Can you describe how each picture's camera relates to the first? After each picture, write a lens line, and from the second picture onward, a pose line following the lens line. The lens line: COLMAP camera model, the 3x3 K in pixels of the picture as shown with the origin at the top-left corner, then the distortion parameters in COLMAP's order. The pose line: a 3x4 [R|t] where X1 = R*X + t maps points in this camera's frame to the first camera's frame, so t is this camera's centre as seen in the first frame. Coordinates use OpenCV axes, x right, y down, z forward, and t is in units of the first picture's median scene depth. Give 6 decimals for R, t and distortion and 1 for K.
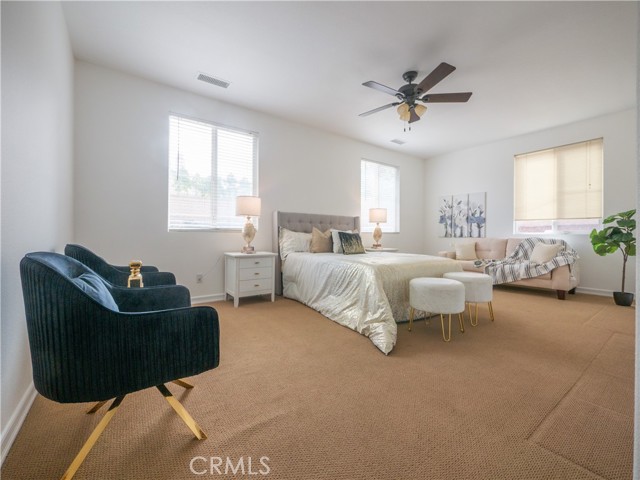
lens RADIAL K [[276.2, 0, 324.3], [0, 276.2, 245.3], [0, 0, 1]] dist [0.000932, 0.000184]
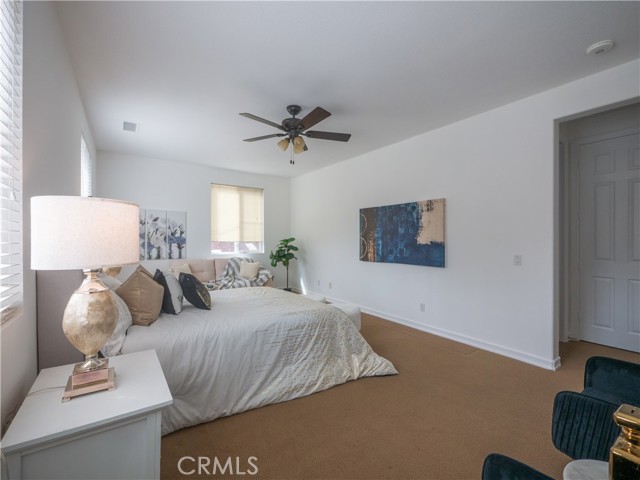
lens RADIAL K [[276.2, 0, 324.3], [0, 276.2, 245.3], [0, 0, 1]] dist [0.000932, 0.000184]
pose [[0.007269, -0.025118, 0.999658, -0.456216], [0.026134, 0.999348, 0.024920, -0.100960], [-0.999632, 0.025943, 0.007921, 0.590647]]
